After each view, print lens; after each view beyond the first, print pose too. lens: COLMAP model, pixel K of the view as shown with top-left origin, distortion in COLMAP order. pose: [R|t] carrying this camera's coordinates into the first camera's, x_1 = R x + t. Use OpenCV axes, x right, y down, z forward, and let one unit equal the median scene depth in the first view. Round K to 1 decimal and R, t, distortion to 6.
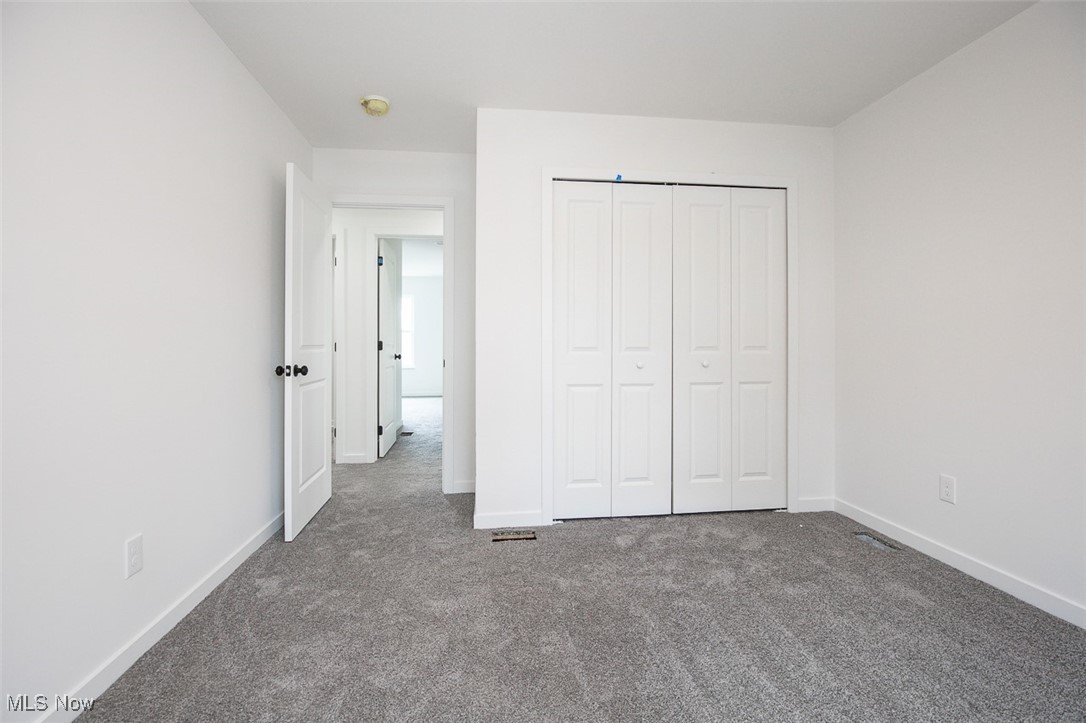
lens RADIAL K [[502.2, 0, 555.6], [0, 502.2, 336.4], [0, 0, 1]] dist [-0.001613, -0.000034]
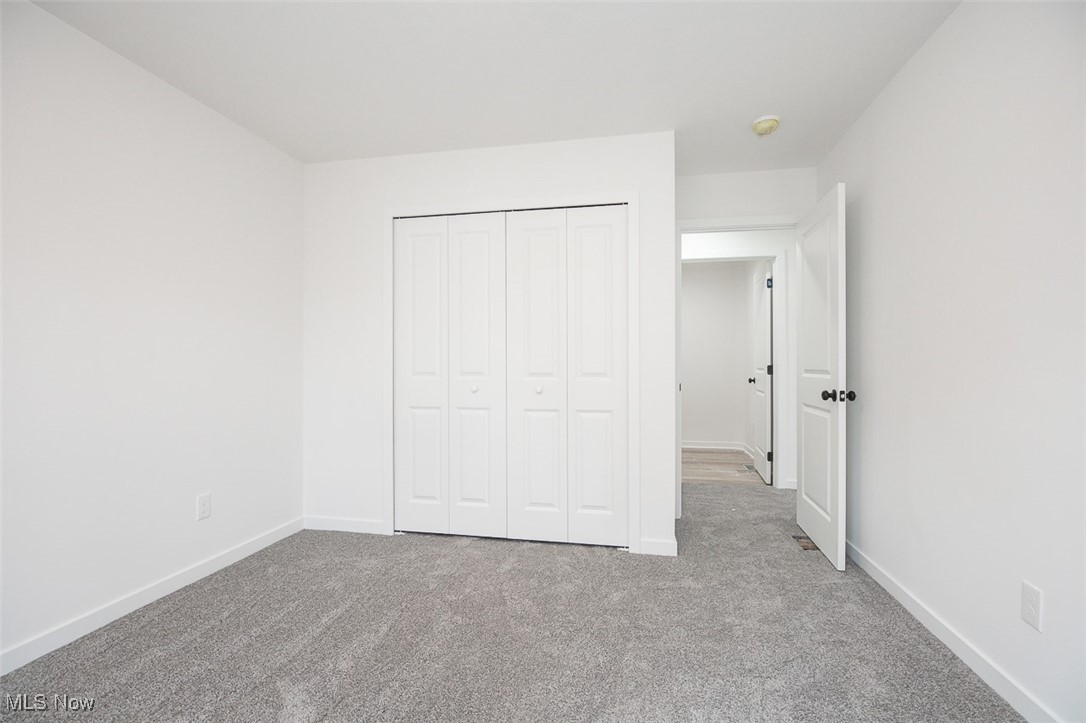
lens RADIAL K [[502.2, 0, 553.3], [0, 502.2, 360.1], [0, 0, 1]] dist [-0.001613, -0.000034]
pose [[0.949487, 0.002300, -0.313797, 0.519477], [-0.002915, 0.999995, -0.001492, -0.002912], [0.313792, 0.002331, 0.949489, 0.057953]]
